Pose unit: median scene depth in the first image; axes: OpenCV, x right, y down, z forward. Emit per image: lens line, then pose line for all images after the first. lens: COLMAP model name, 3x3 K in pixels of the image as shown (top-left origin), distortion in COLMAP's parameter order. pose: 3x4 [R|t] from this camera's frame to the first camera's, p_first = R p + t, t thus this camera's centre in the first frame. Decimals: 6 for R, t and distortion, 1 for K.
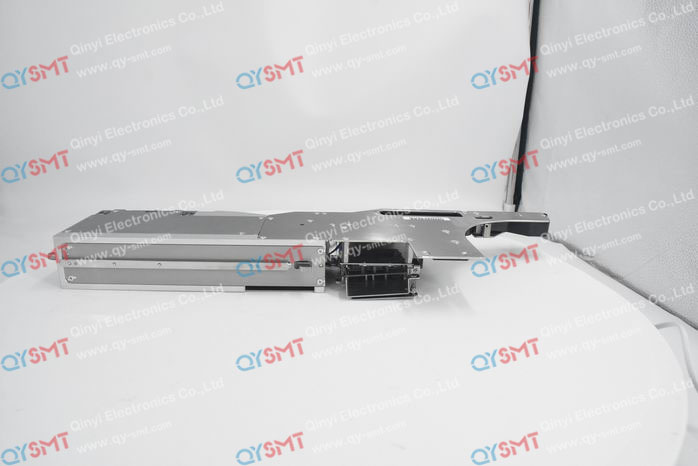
lens RADIAL K [[331.3, 0, 349.0], [0, 331.3, 233.0], [0, 0, 1]] dist [-0.000556, -0.000061]
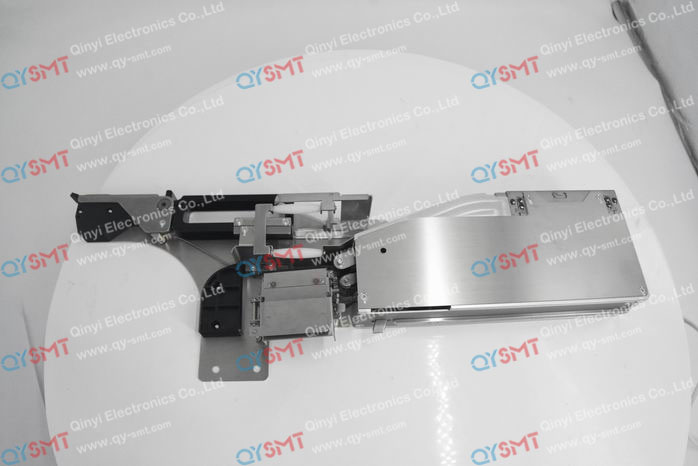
lens RADIAL K [[331.3, 0, 349.0], [0, 331.3, 233.0], [0, 0, 1]] dist [-0.000556, -0.000061]
pose [[1.000000, -0.000559, -0.000017, 0.000081], [0.000559, 1.000000, -0.000700, -0.284886], [0.000018, 0.000700, 1.000000, -0.000111]]
